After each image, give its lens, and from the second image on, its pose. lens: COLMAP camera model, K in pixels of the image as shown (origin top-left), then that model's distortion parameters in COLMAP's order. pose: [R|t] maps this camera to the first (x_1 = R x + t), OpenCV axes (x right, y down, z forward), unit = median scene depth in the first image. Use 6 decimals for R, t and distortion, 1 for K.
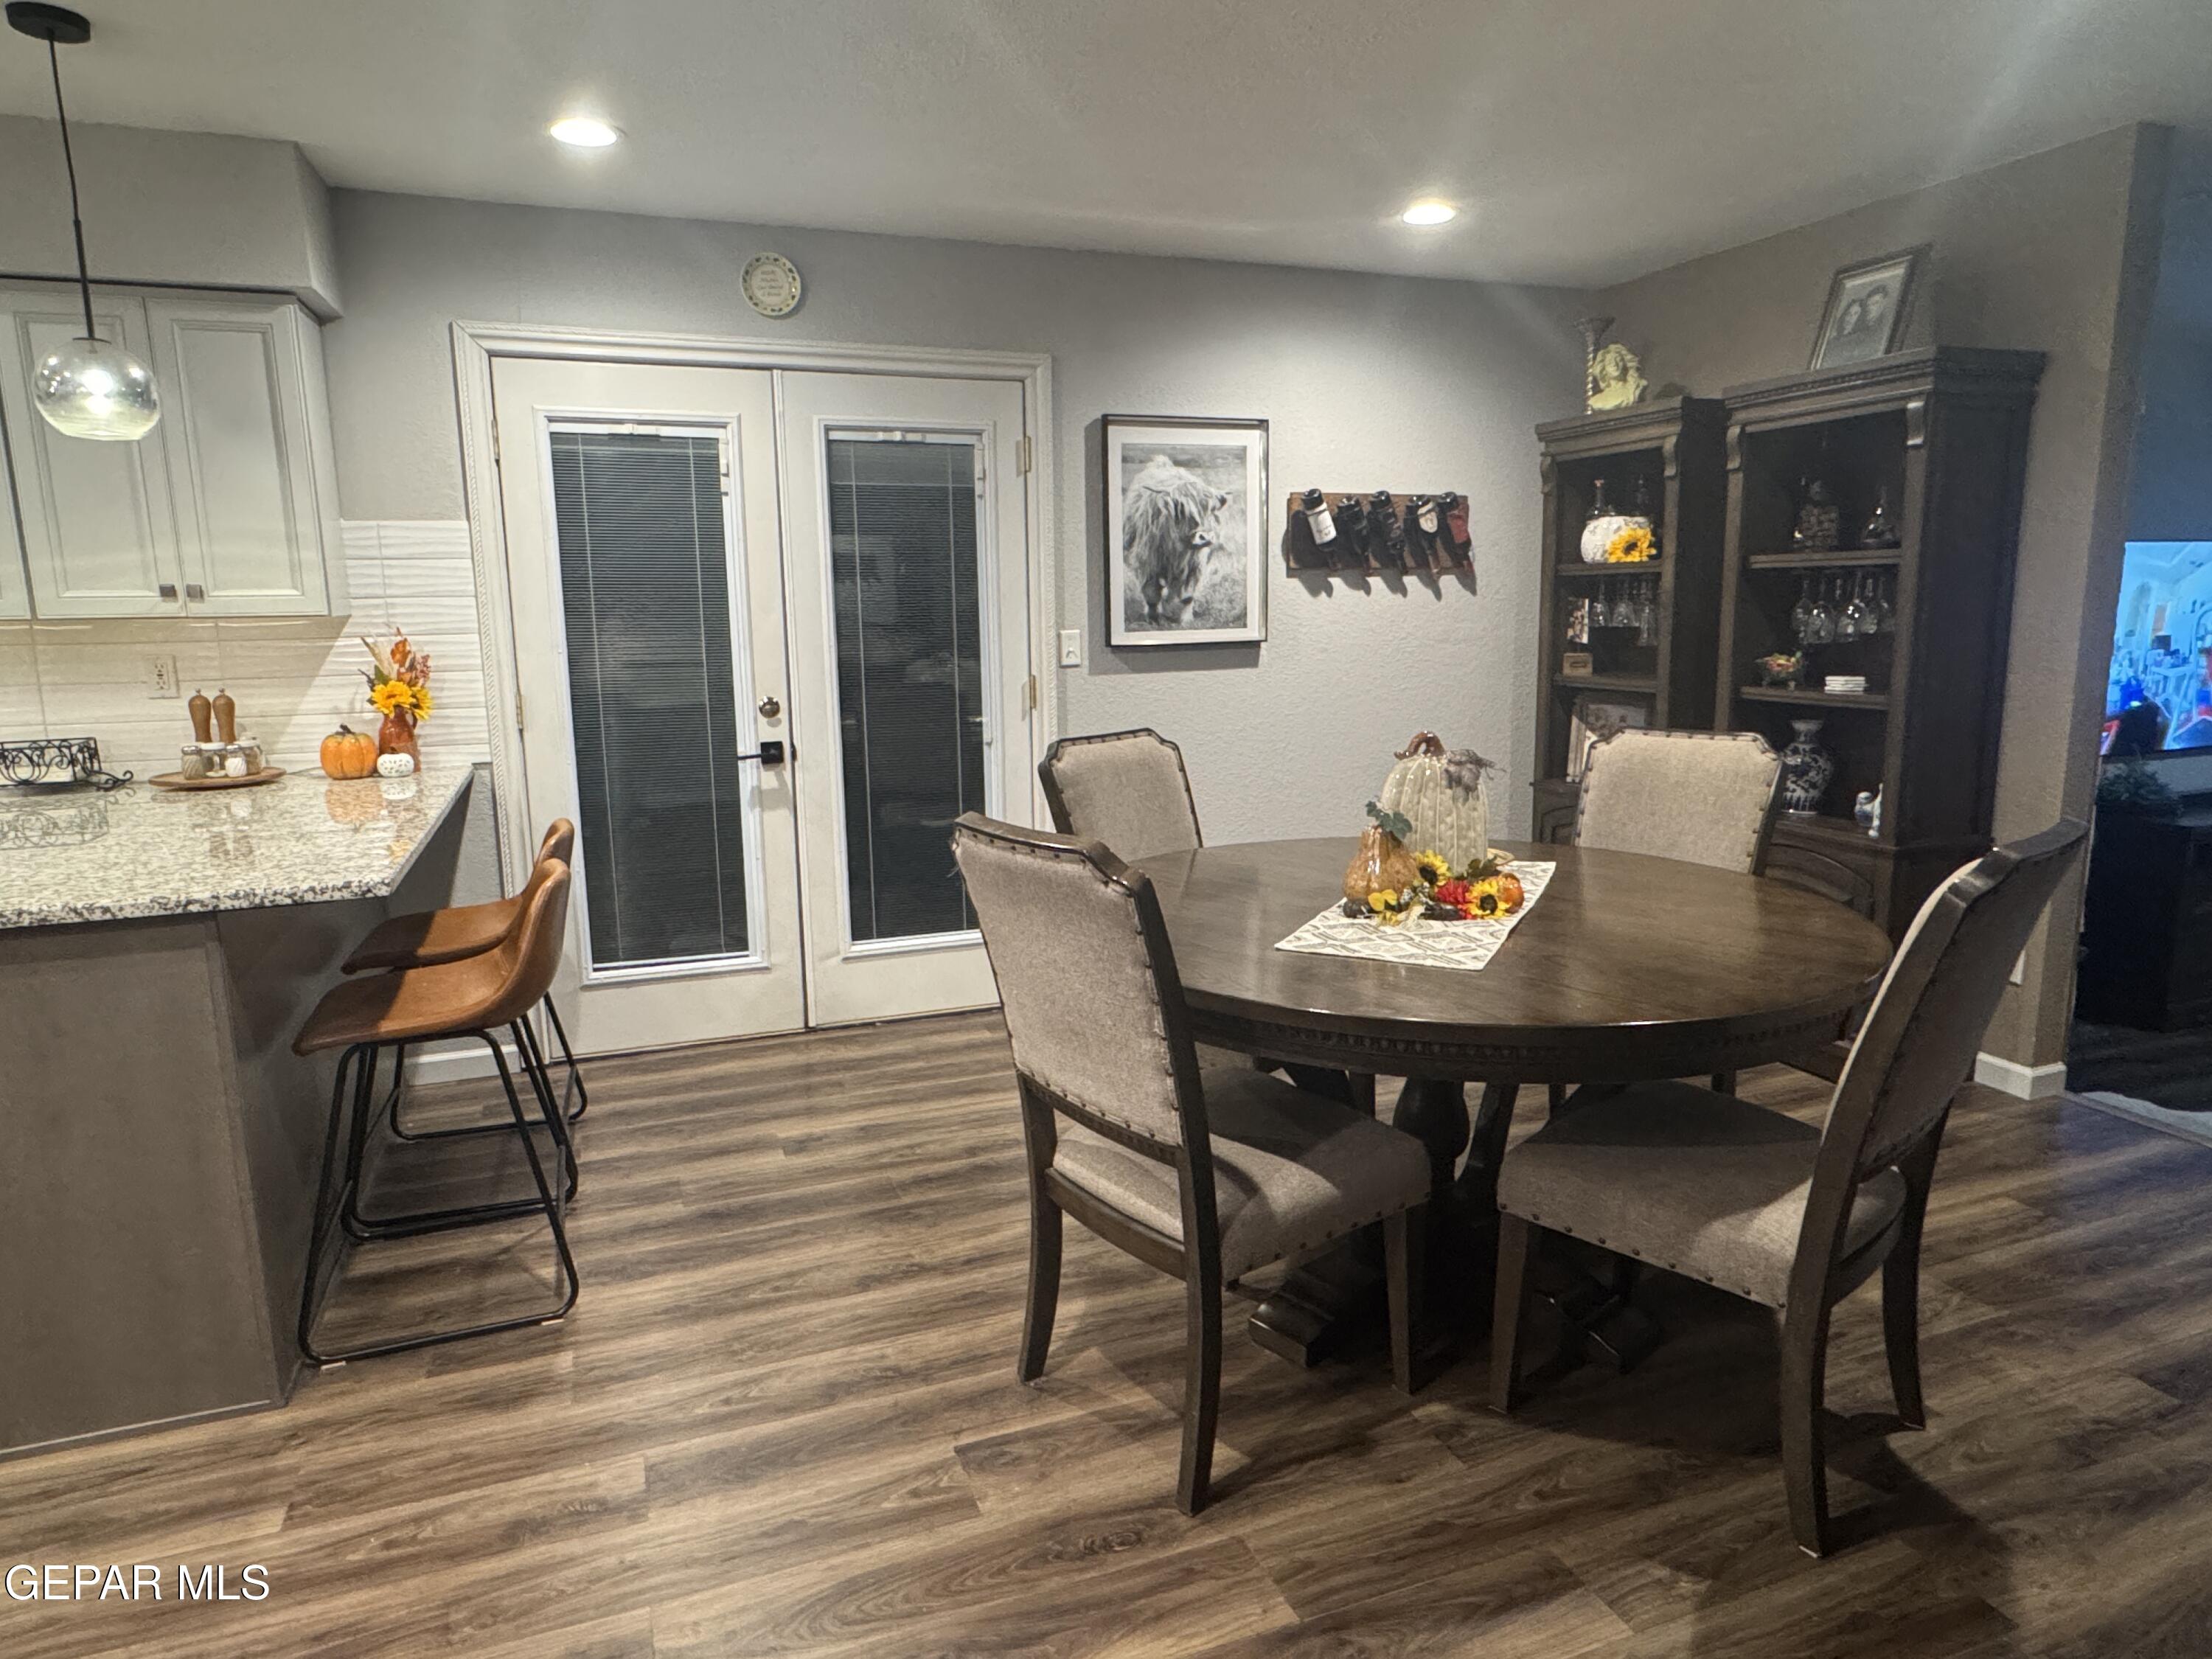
lens RADIAL K [[1333.2, 0, 1097.5], [0, 1333.2, 827.6], [0, 0, 1]] dist [0.000062, -0.000371]
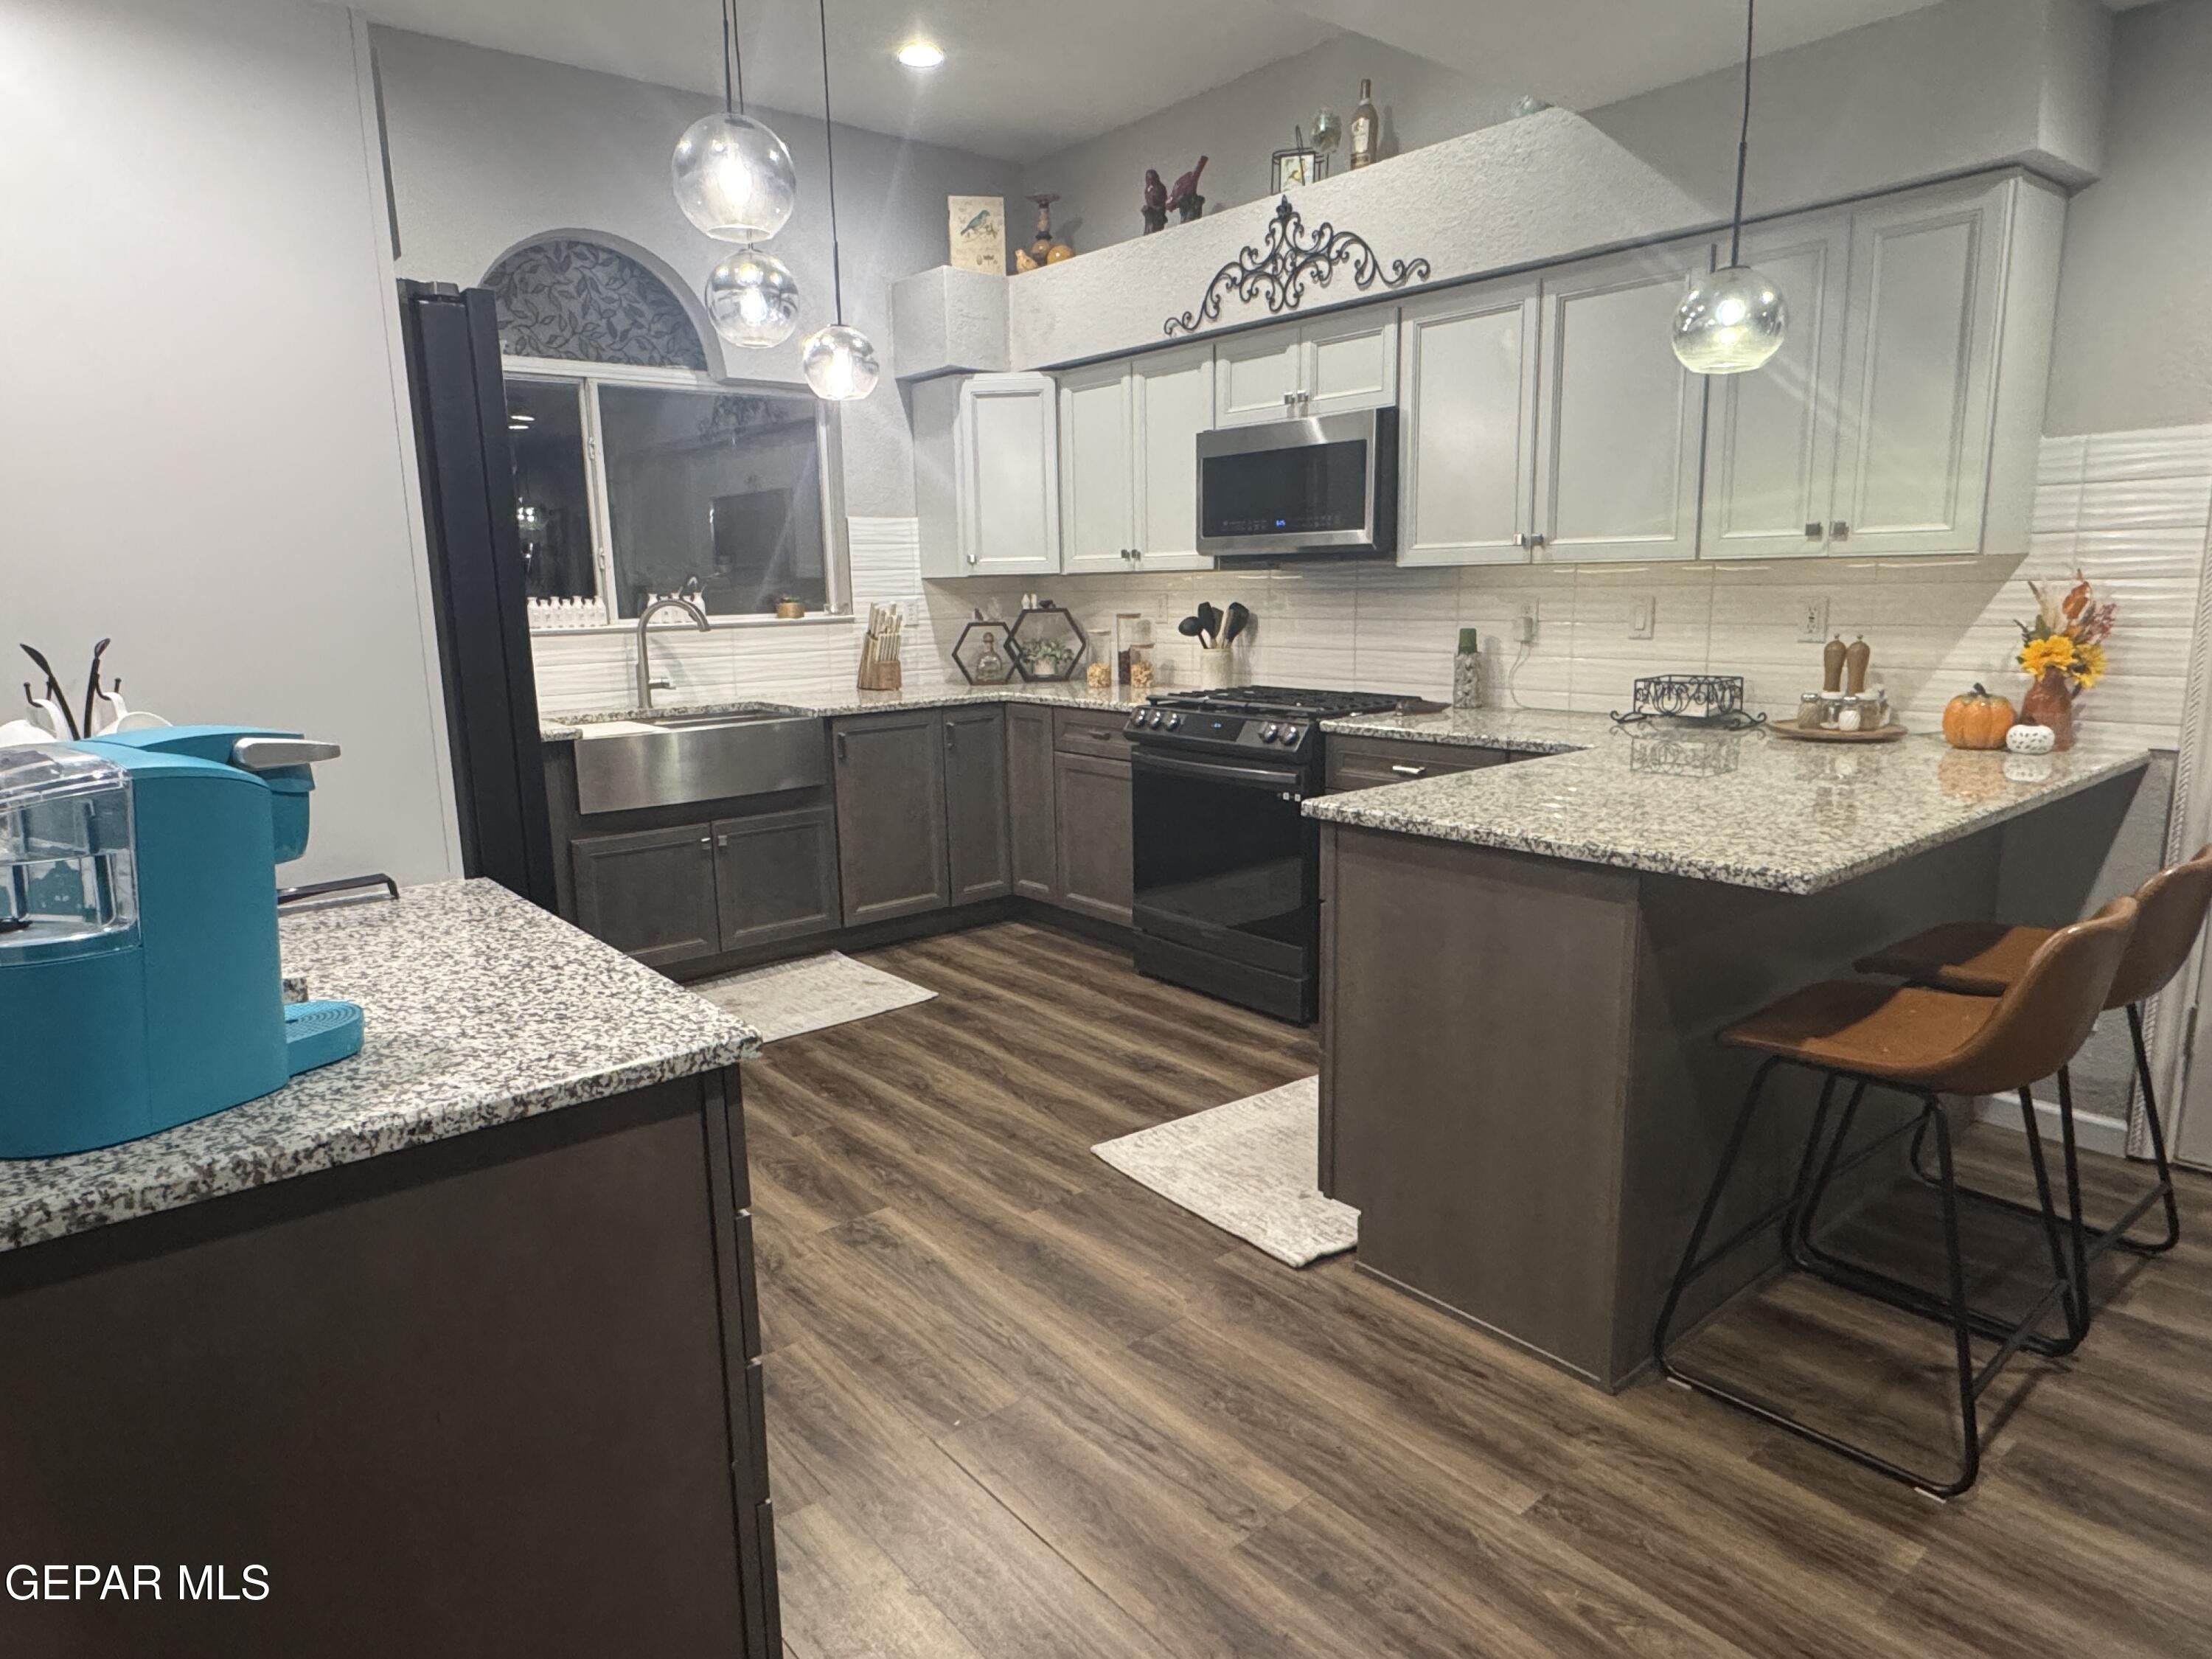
lens RADIAL K [[1333.2, 0, 1097.5], [0, 1333.2, 827.6], [0, 0, 1]] dist [0.000062, -0.000371]
pose [[0.333805, 0.181473, -0.925009, 0.047677], [-0.144475, 0.979549, 0.140037, -0.027230], [0.931505, 0.086896, 0.353197, 0.198512]]
